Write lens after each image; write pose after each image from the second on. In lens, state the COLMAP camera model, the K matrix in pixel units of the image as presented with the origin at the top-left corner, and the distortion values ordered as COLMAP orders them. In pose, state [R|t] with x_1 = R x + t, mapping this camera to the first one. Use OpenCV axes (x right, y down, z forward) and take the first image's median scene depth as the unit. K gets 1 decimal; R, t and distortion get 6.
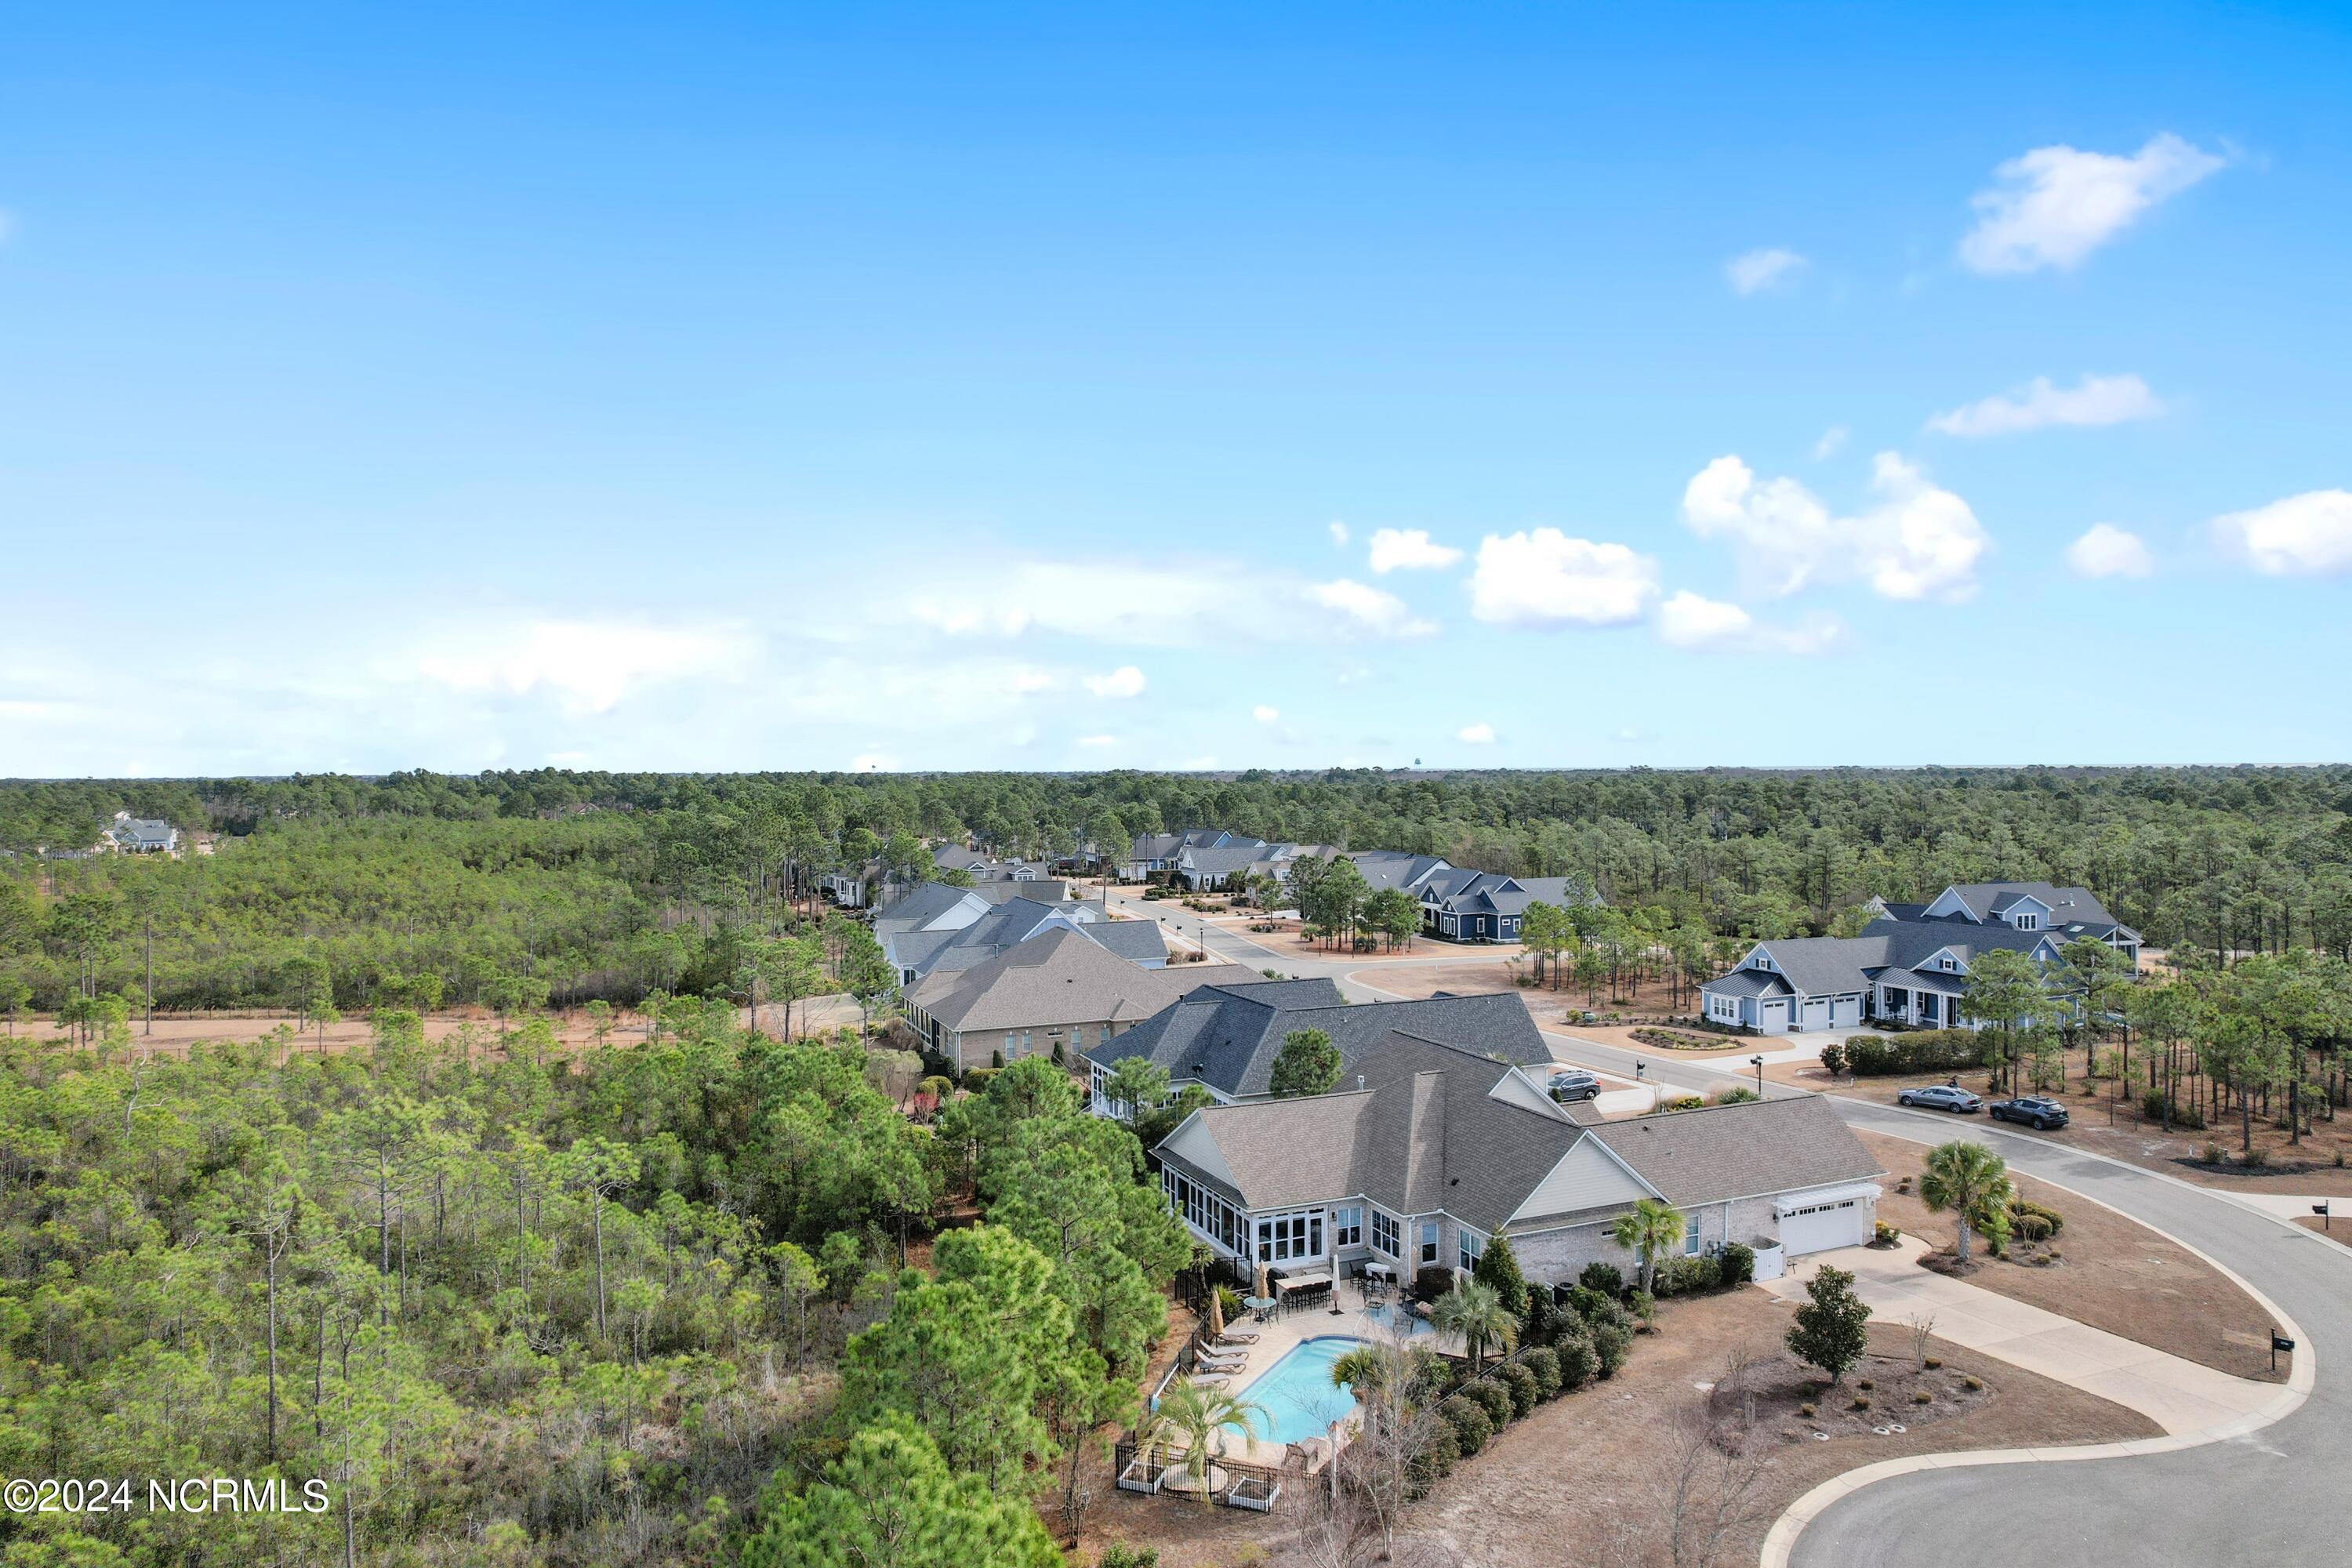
lens RADIAL K [[1520.3, 0, 1152.6], [0, 1520.3, 790.1], [0, 0, 1]] dist [-0.061492, 0.053623]
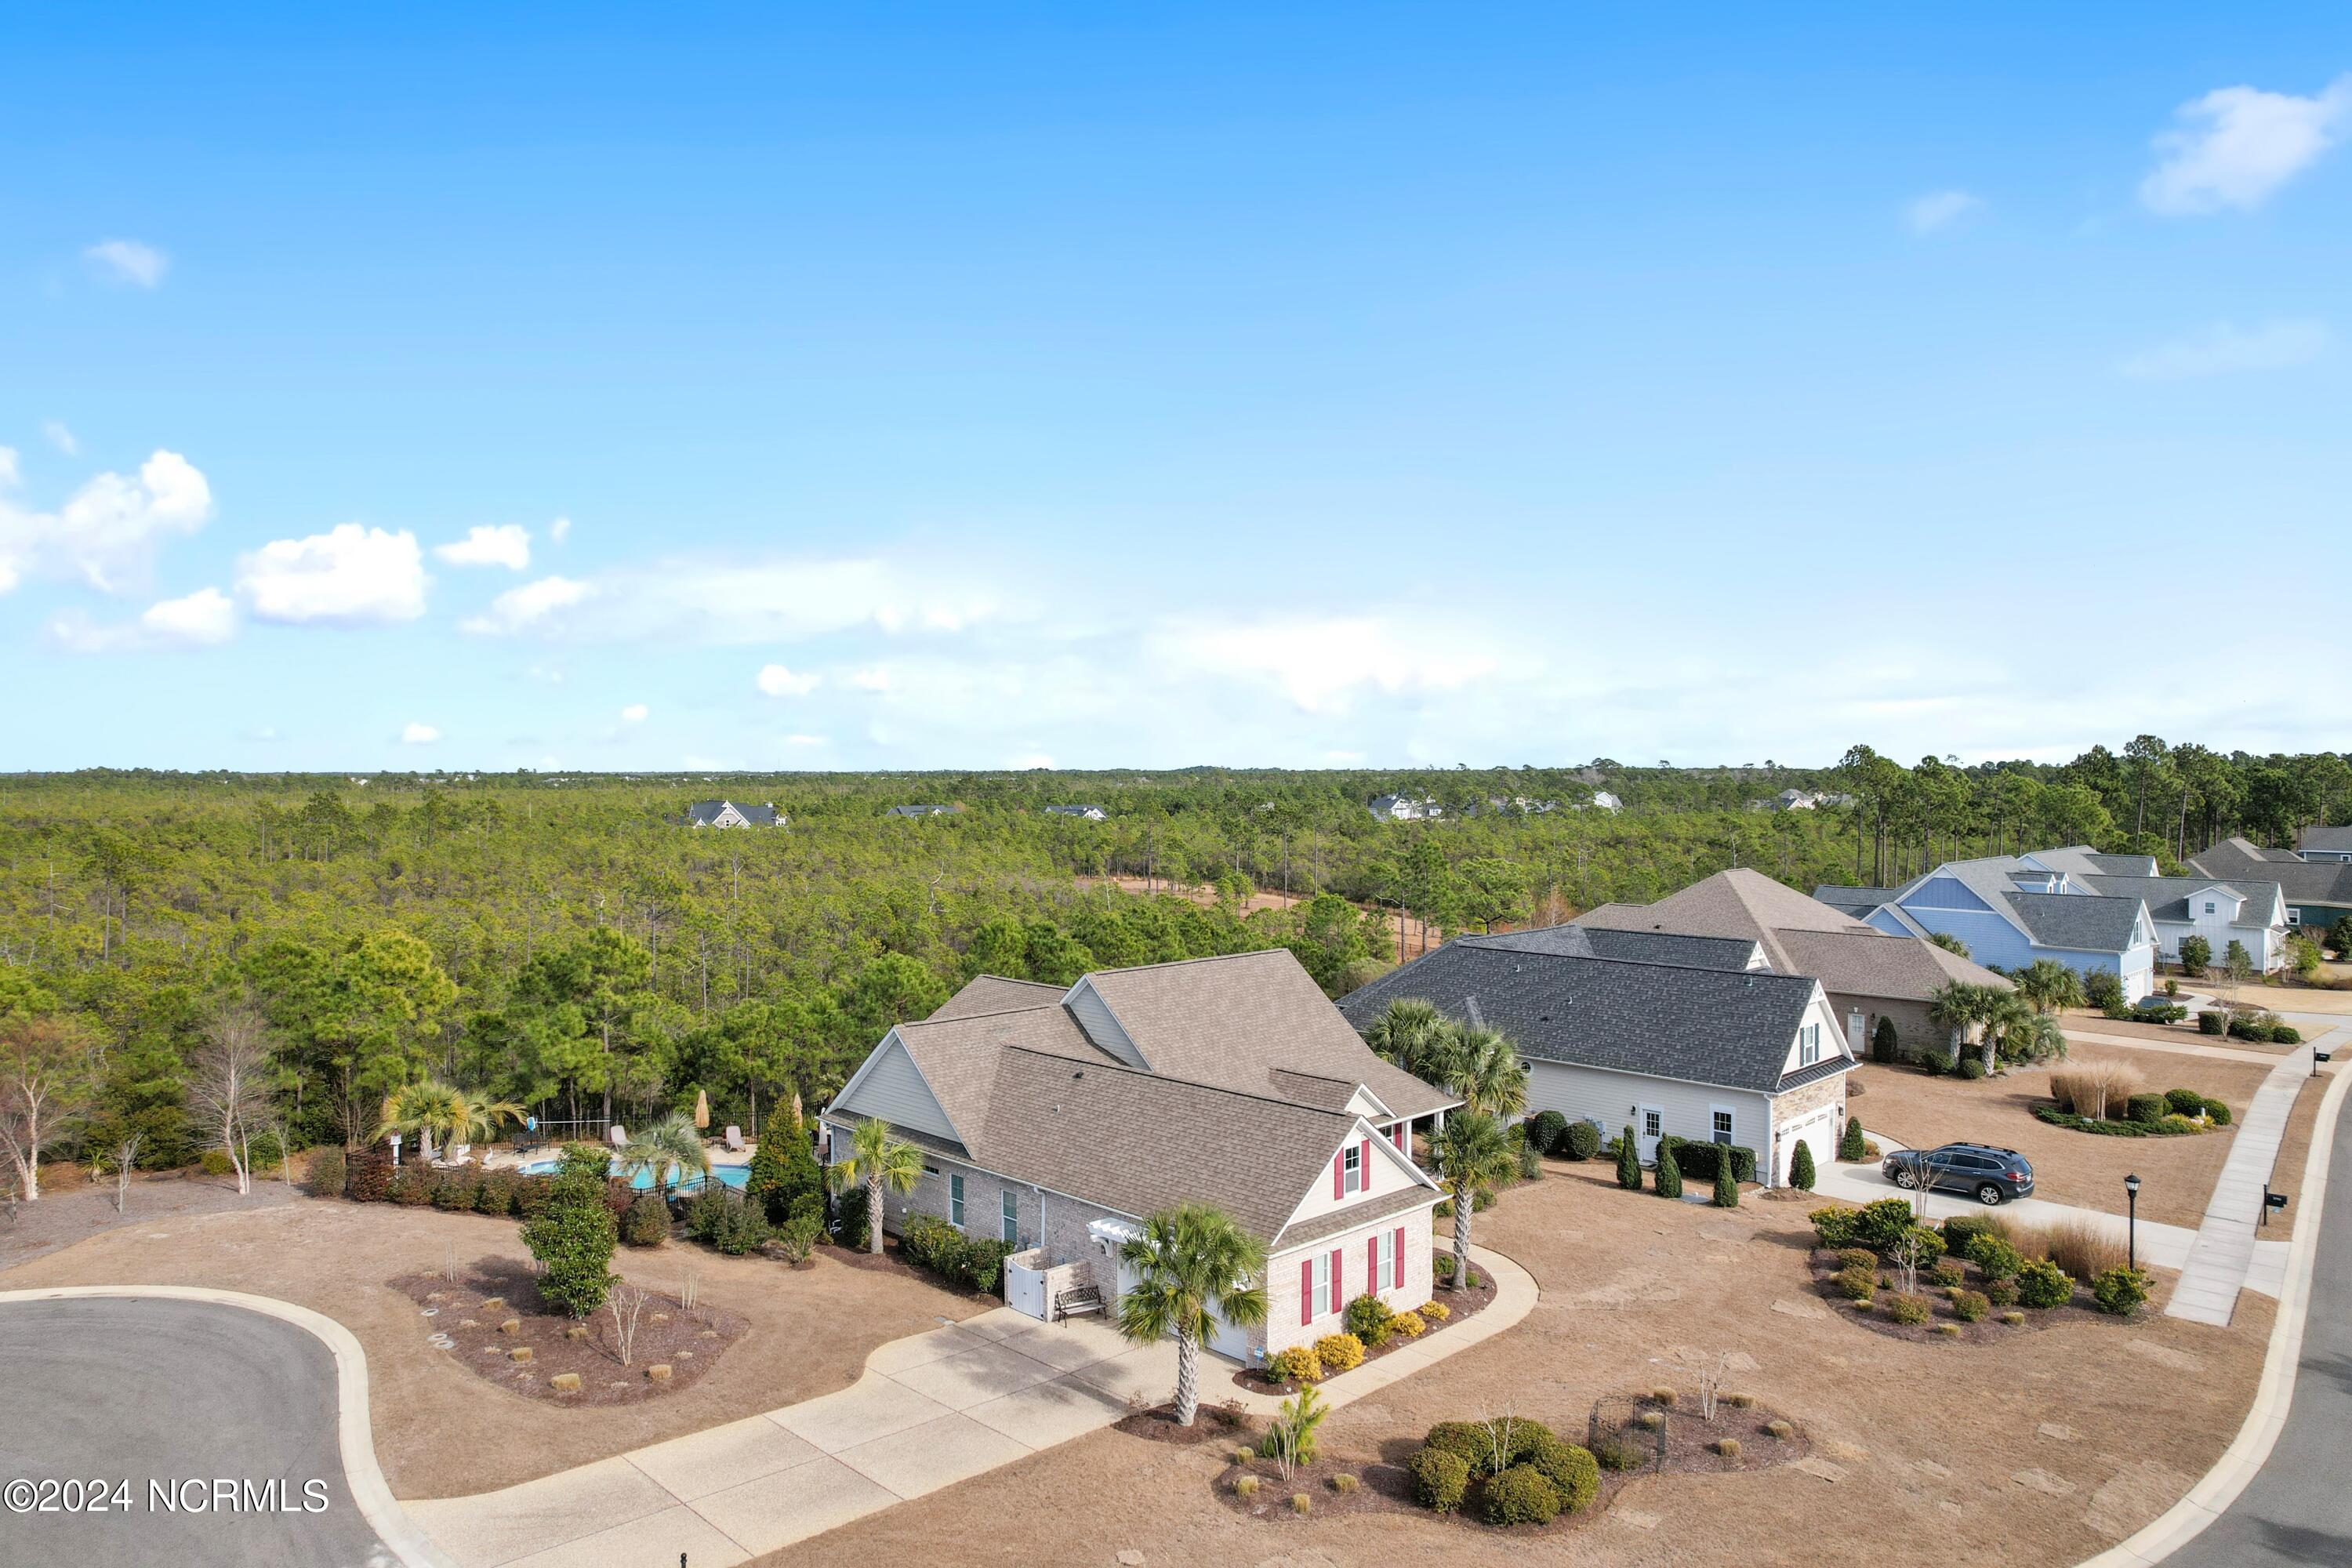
lens RADIAL K [[1520.3, 0, 1169.6], [0, 1520.3, 765.8], [0, 0, 1]] dist [-0.061492, 0.053623]
pose [[0.374203, 0.005854, -0.927328, 0.997010], [-0.018632, 0.999826, -0.001206, 0.075087], [0.927160, 0.017729, 0.374247, 0.752958]]
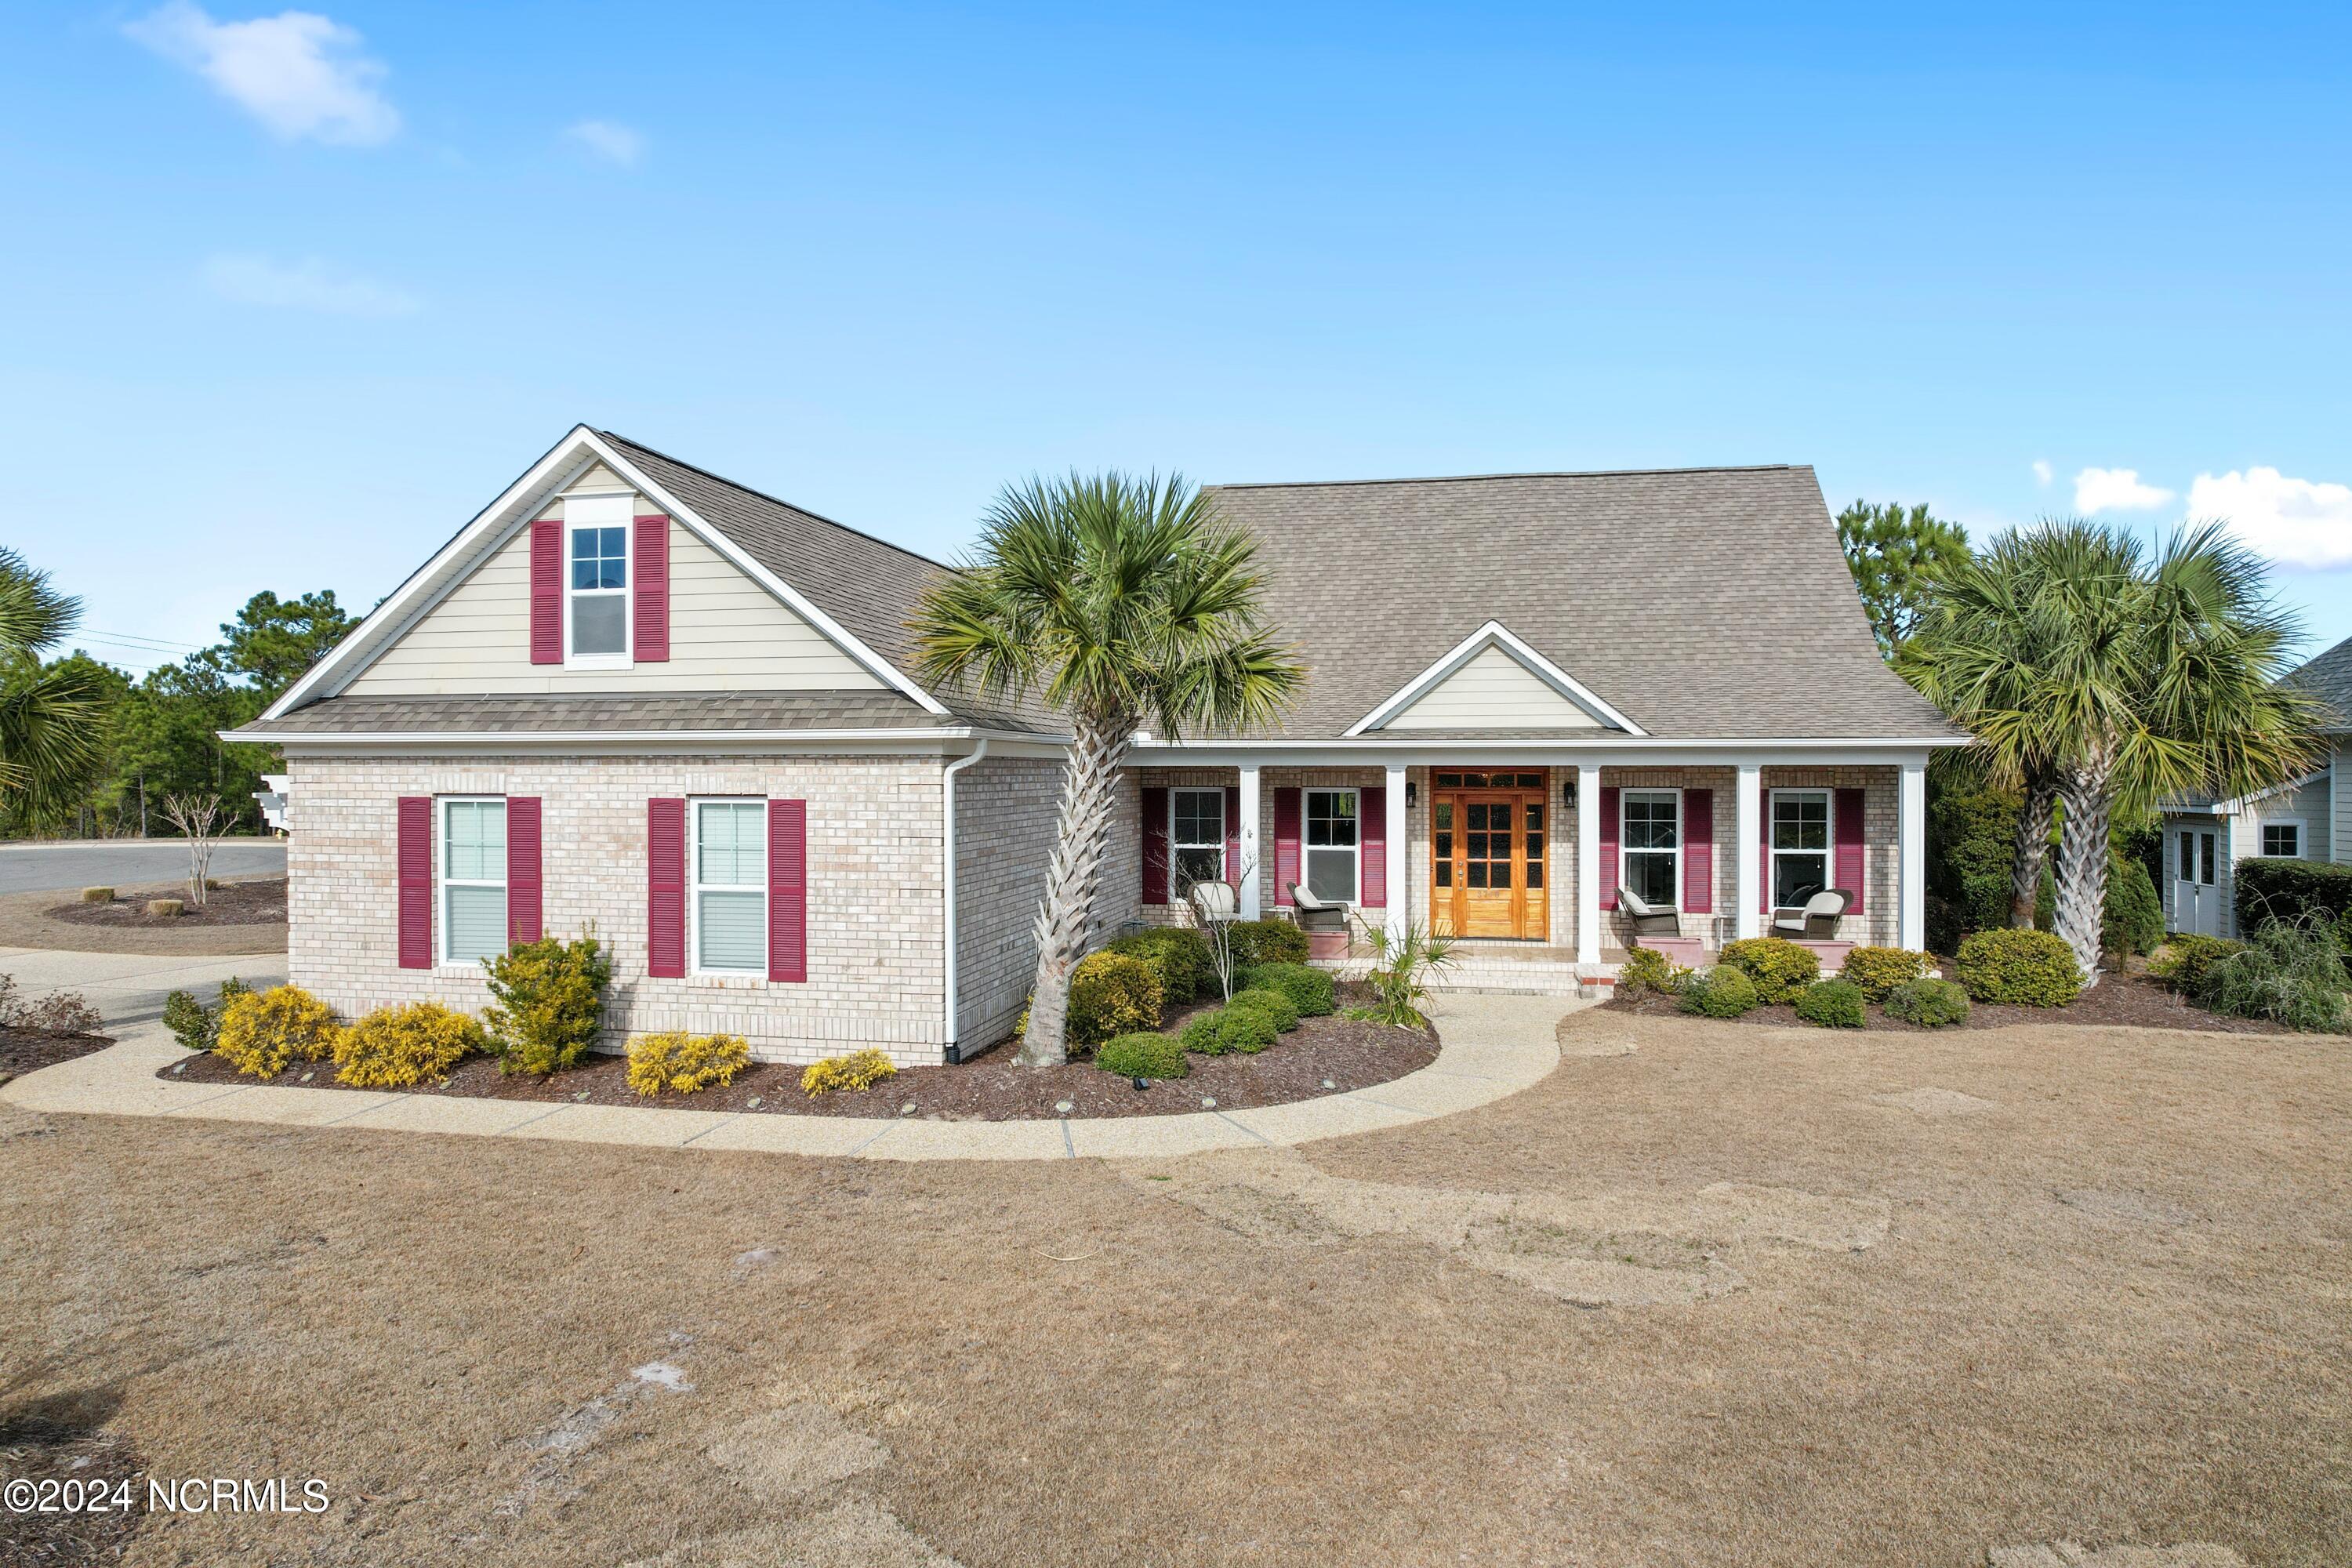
lens RADIAL K [[1520.3, 0, 1167.2], [0, 1520.3, 772.4], [0, 0, 1]] dist [-0.061492, 0.053623]
pose [[-0.550816, 0.011089, -0.834553, 0.598700], [-0.012655, 0.999686, 0.021635, 0.255243], [0.834531, 0.022478, -0.550503, 1.238668]]
